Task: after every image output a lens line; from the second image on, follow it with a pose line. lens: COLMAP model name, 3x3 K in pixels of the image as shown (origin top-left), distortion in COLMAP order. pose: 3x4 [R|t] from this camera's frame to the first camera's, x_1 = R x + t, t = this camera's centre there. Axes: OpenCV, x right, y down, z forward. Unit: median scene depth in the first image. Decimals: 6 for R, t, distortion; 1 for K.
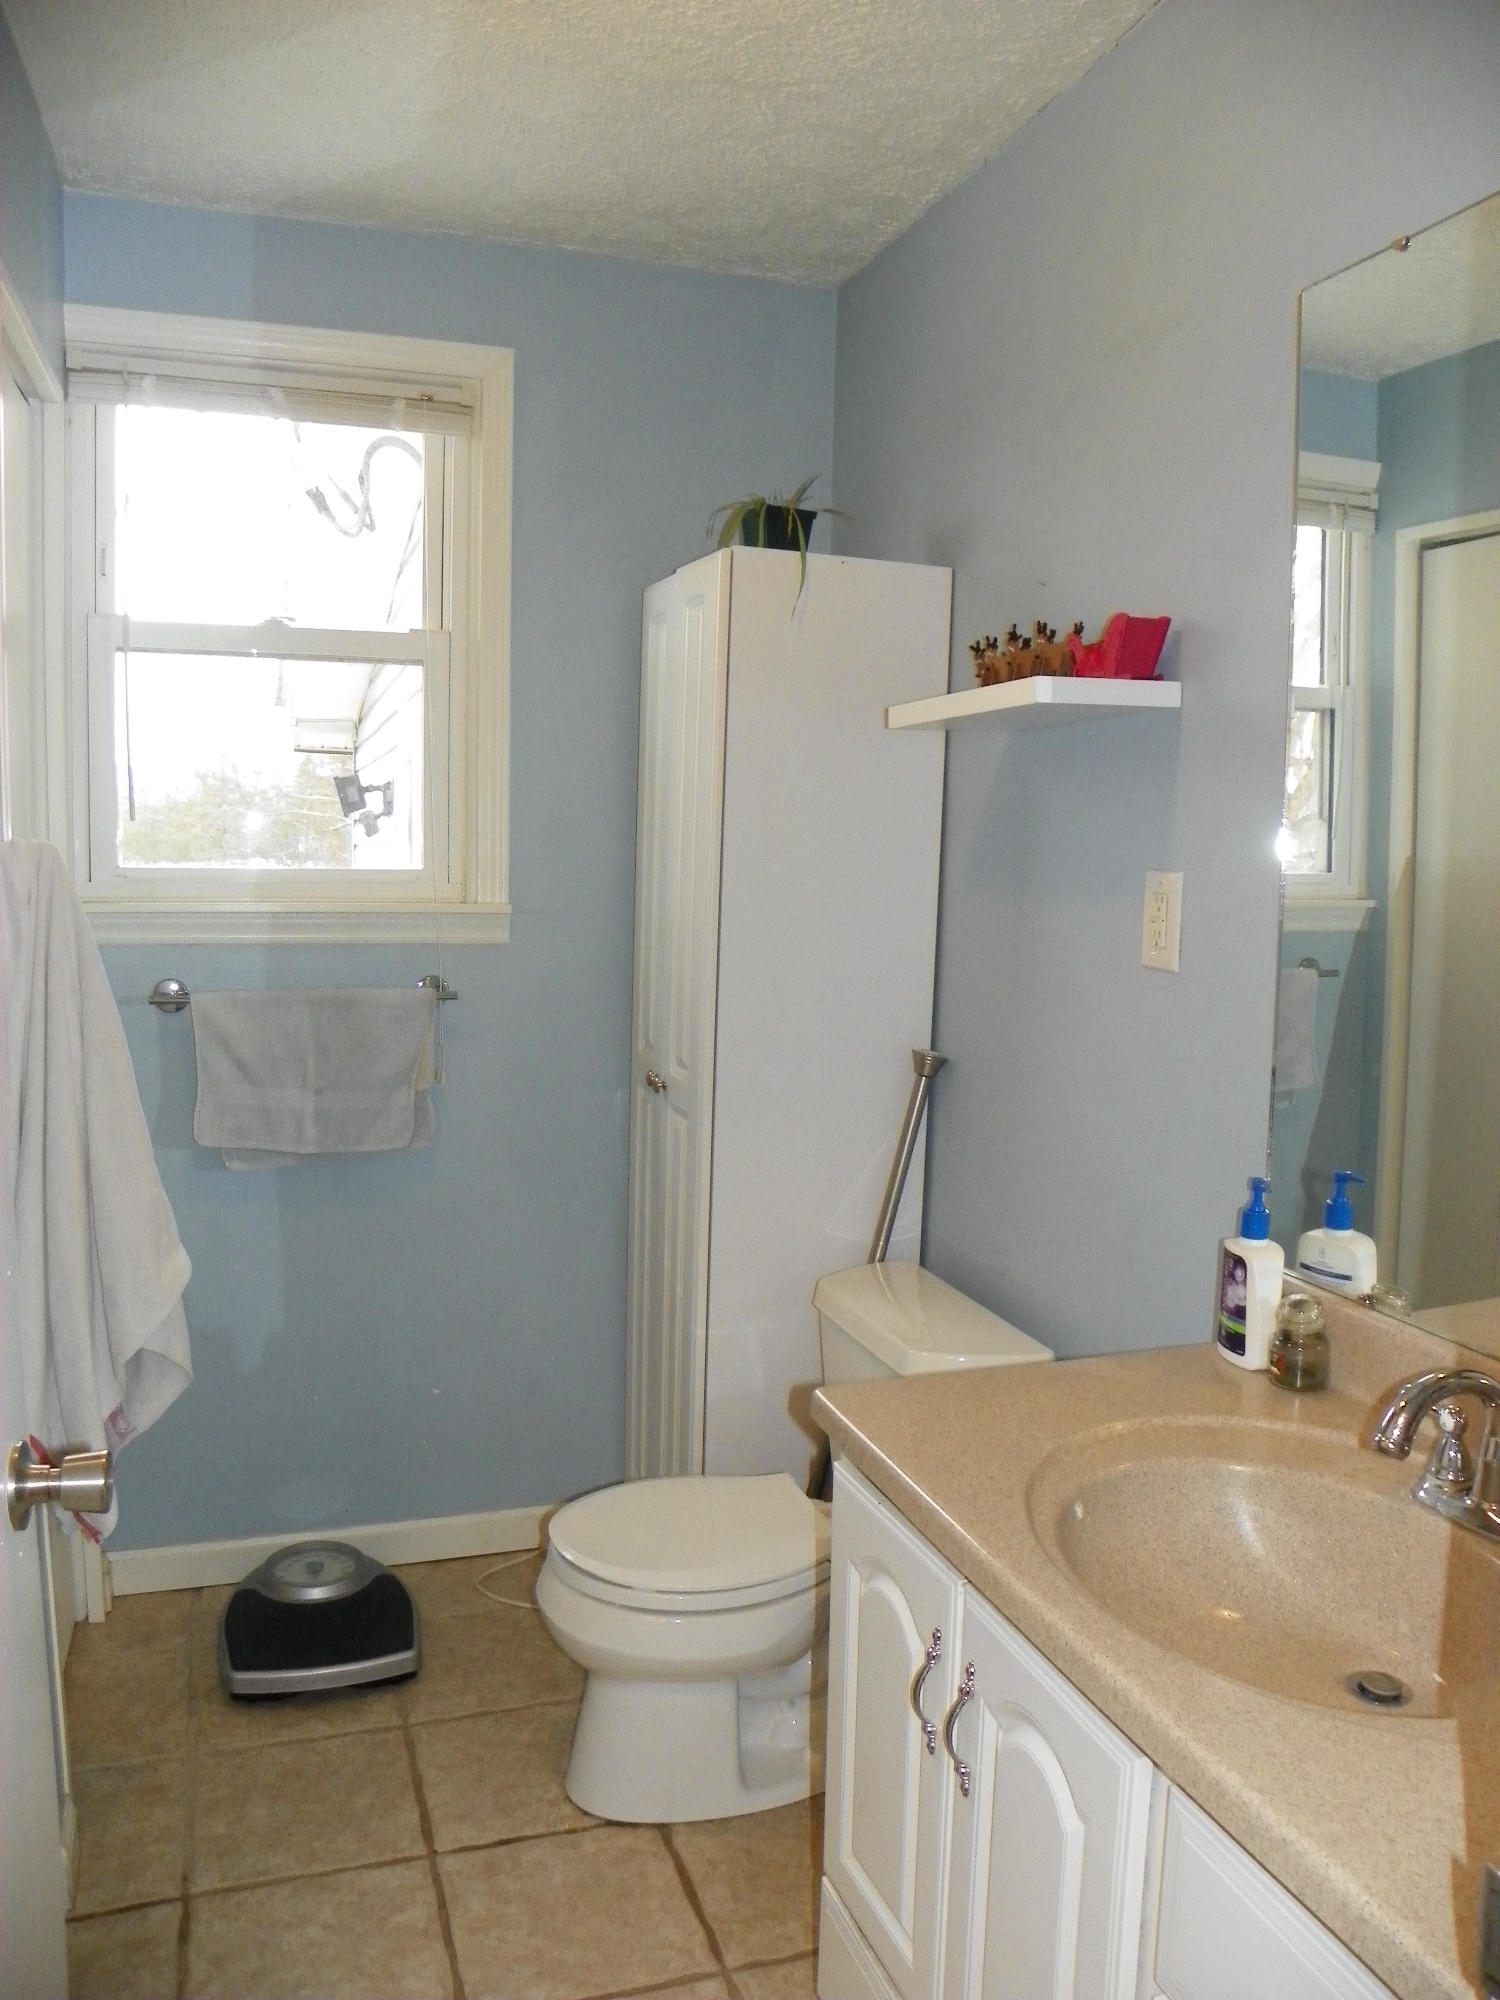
lens RADIAL K [[1511.6, 0, 774.5], [0, 1511.6, 1020.6], [0, 0, 1]] dist [-0.162416, 0.118439]
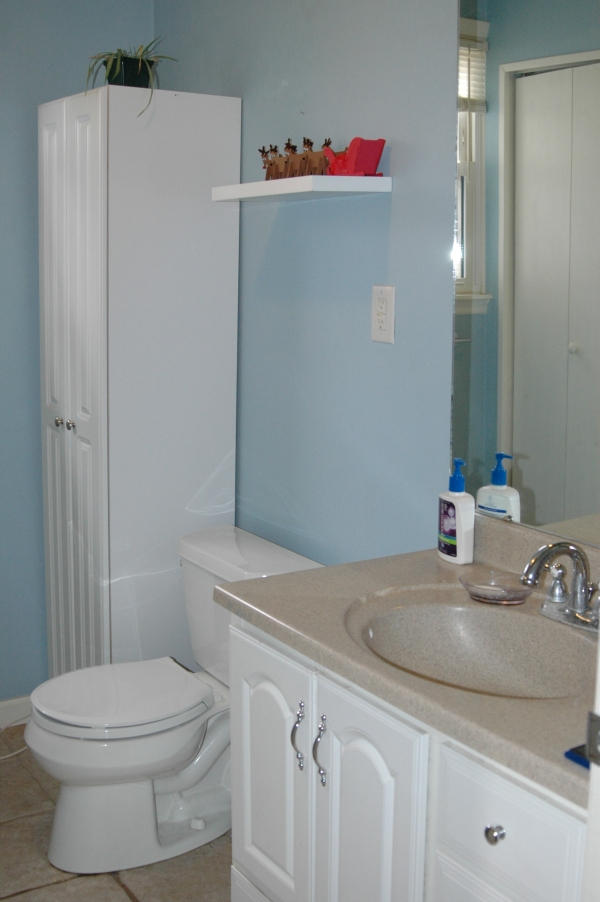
lens RADIAL K [[1086.7, 0, 300.0], [0, 1086.7, 451.0], [0, 0, 1]] dist [-0.128105, 0.070758]
pose [[0.973728, -0.053629, 0.221311, -0.116163], [0.039307, 0.996868, 0.068622, 0.001545], [-0.224298, -0.058120, 0.972786, -0.204187]]
